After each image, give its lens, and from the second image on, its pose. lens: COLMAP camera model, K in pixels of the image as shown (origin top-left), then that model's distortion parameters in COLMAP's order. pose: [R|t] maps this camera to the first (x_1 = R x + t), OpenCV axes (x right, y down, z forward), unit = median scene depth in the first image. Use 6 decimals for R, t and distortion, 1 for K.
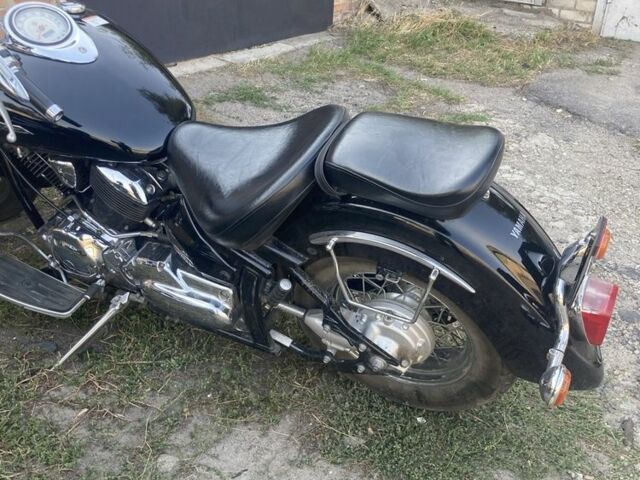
lens RADIAL K [[697.1, 0, 323.1], [0, 697.1, 240.6], [0, 0, 1]] dist [0.132996, -0.419547]
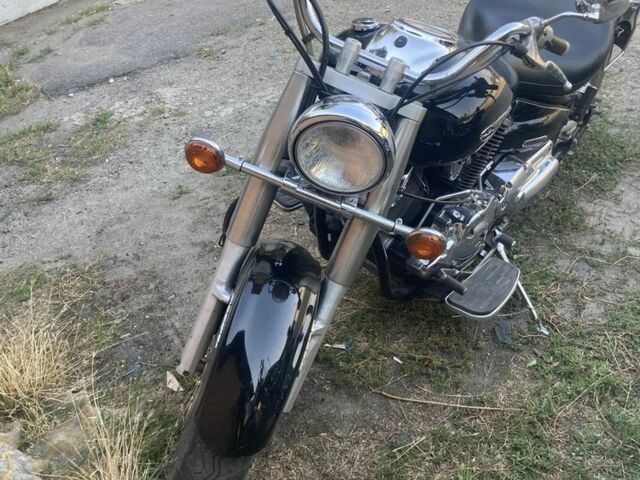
lens RADIAL K [[697.1, 0, 323.1], [0, 697.1, 240.6], [0, 0, 1]] dist [0.132996, -0.419547]
pose [[0.249294, -0.645702, 0.721749, -1.142167], [0.645053, 0.666601, 0.373562, -0.492474], [-0.722329, 0.372439, 0.582692, 0.573497]]
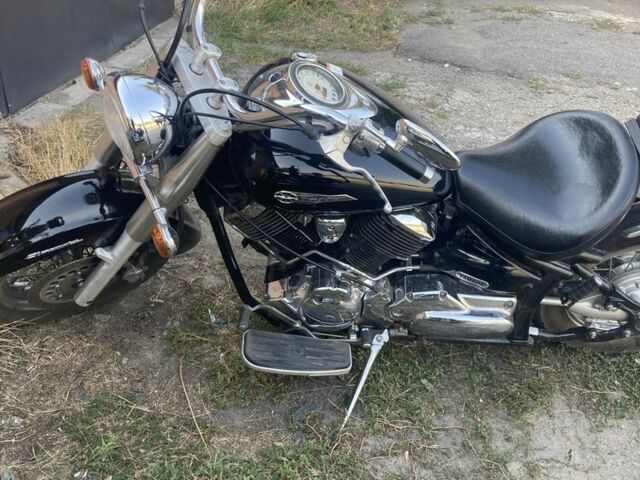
lens RADIAL K [[697.1, 0, 323.1], [0, 697.1, 240.6], [0, 0, 1]] dist [0.132996, -0.419547]
pose [[0.900270, -0.247648, 0.358027, -0.691942], [0.225206, 0.968765, 0.103809, -0.176186], [-0.372552, -0.012826, 0.927923, 0.105205]]
